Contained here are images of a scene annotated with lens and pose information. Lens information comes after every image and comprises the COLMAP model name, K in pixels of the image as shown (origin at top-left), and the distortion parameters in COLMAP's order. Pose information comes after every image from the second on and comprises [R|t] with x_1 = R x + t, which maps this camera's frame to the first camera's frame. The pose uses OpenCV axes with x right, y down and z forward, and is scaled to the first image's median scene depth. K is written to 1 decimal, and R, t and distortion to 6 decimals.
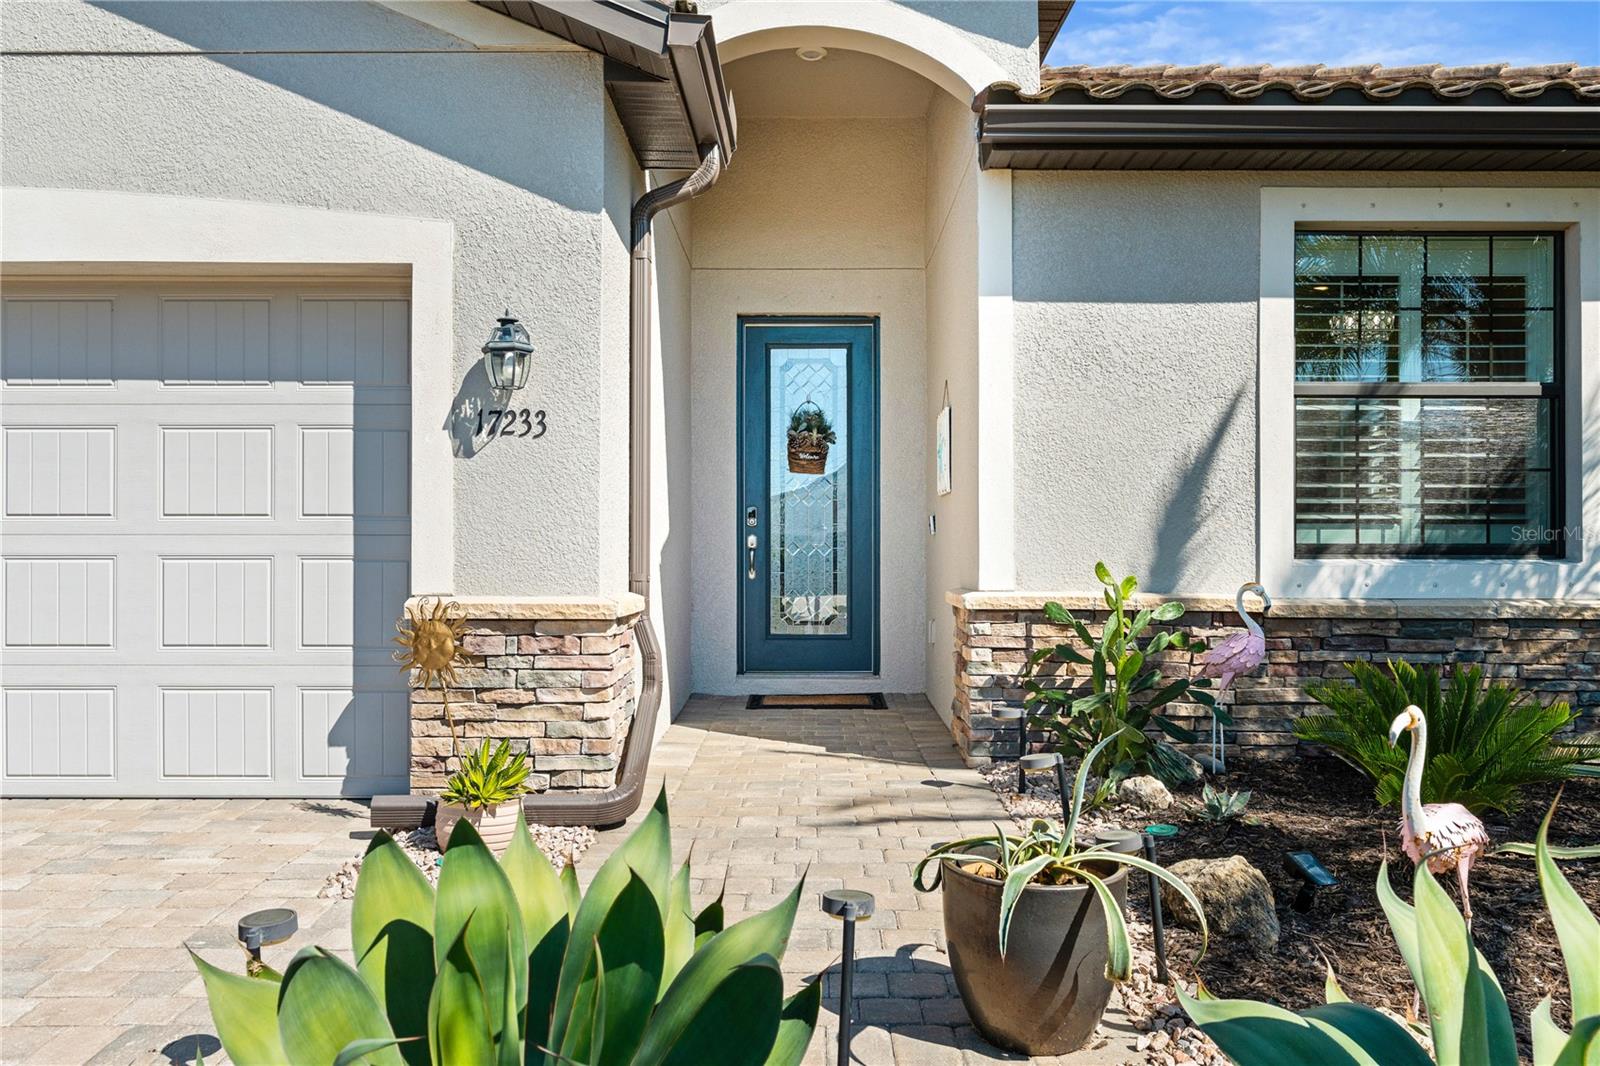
lens RADIAL K [[1173.7, 0, 801.5], [0, 1173.7, 543.8], [0, 0, 1]] dist [0.002309, 0.002296]
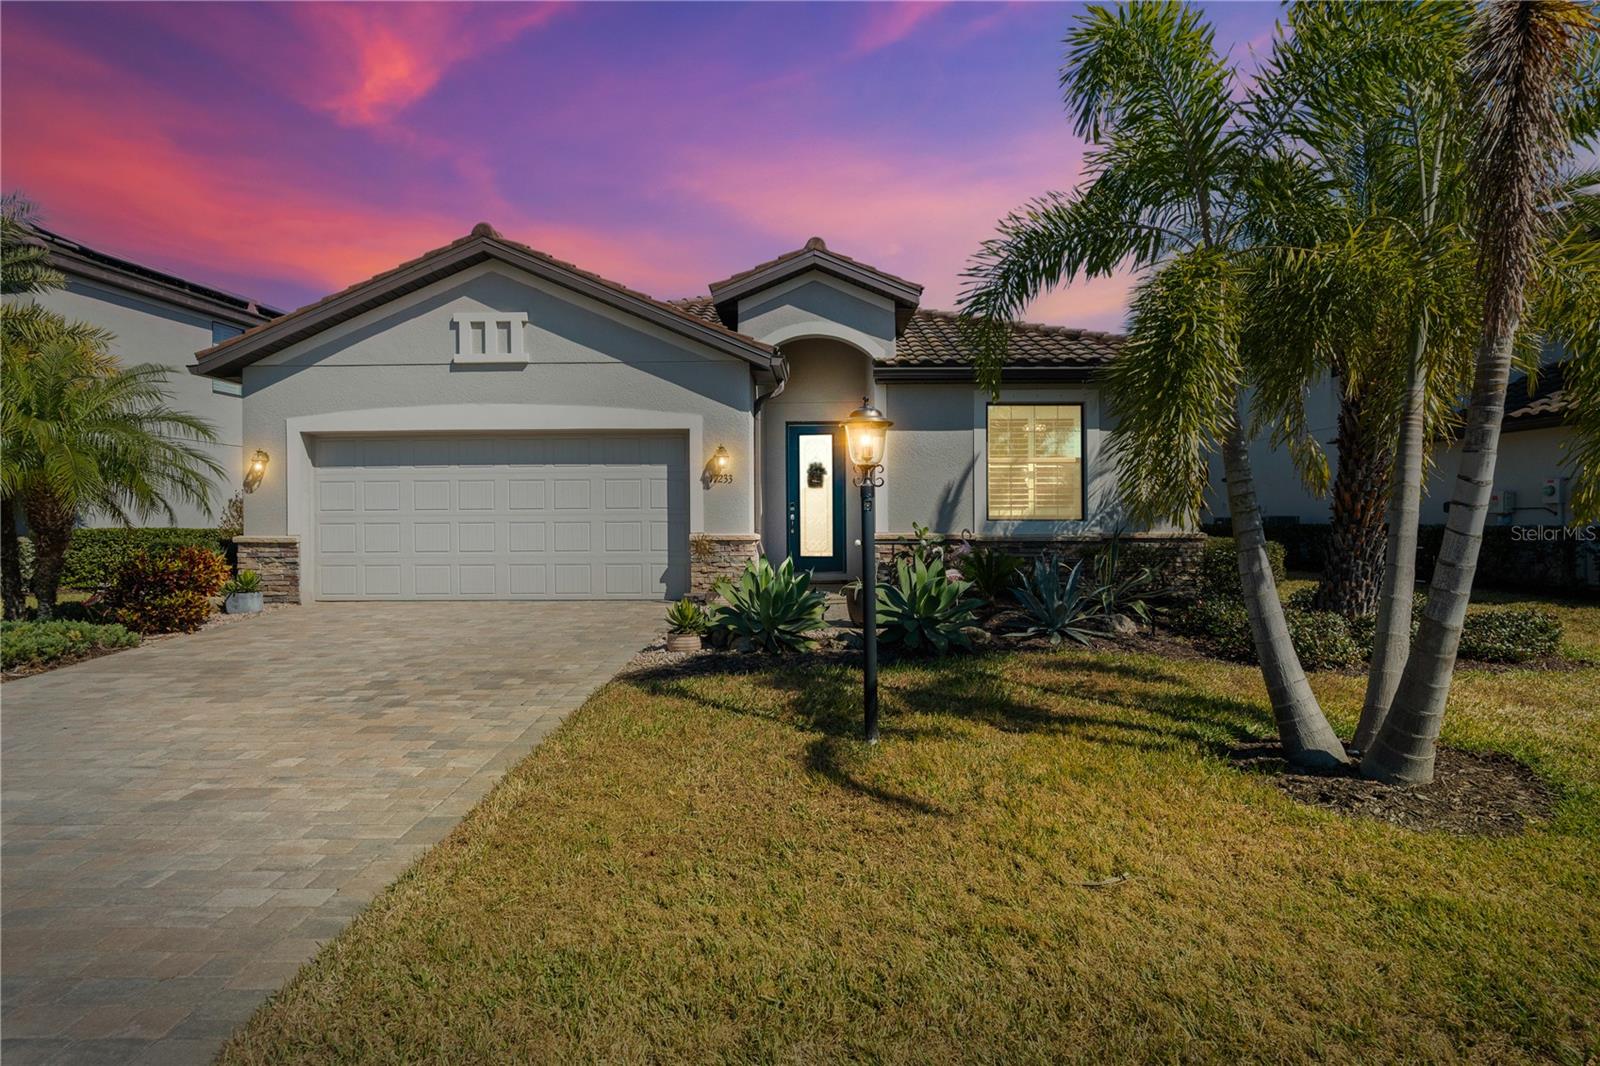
lens RADIAL K [[829.3, 0, 795.3], [0, 829.3, 529.1], [0, 0, 1]] dist [0.002743, -0.000023]
pose [[0.999760, -0.005971, -0.021059, -0.000952], [0.006217, 0.999913, 0.011610, 0.007583], [0.020987, -0.011738, 0.999711, -1.085076]]
